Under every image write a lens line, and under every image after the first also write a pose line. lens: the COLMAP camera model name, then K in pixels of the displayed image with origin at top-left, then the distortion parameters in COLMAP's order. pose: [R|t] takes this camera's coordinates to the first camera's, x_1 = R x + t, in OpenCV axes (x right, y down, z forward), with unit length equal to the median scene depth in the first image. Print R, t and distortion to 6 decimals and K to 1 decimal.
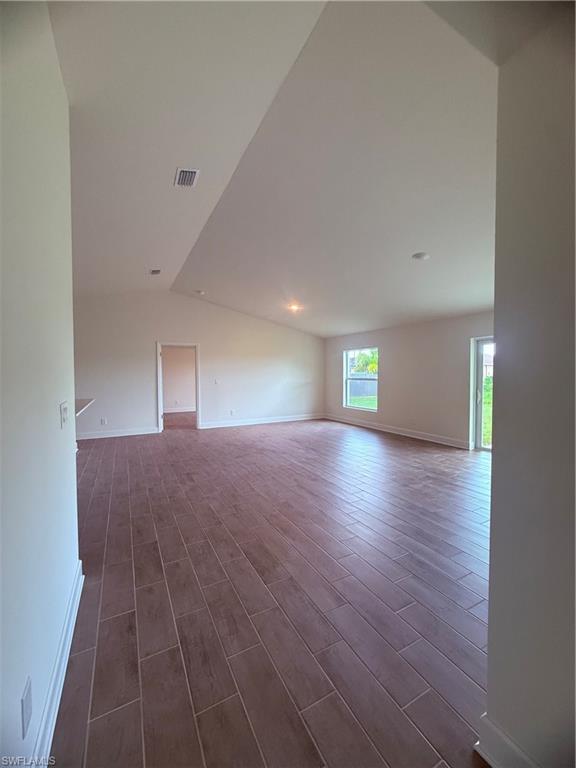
lens RADIAL K [[305.7, 0, 288.9], [0, 305.7, 381.3], [0, 0, 1]] dist [0.001690, -0.000167]
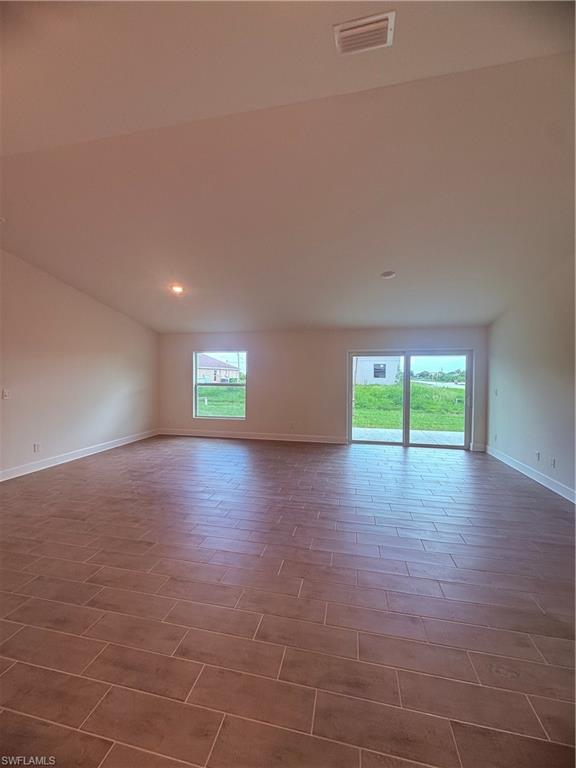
lens RADIAL K [[305.7, 0, 284.2], [0, 305.7, 382.7], [0, 0, 1]] dist [0.001690, -0.000167]
pose [[0.648333, -0.013946, 0.761229, -0.345289], [0.012556, 0.999892, 0.007625, -0.018171], [-0.761253, 0.004615, 0.648438, 0.303651]]
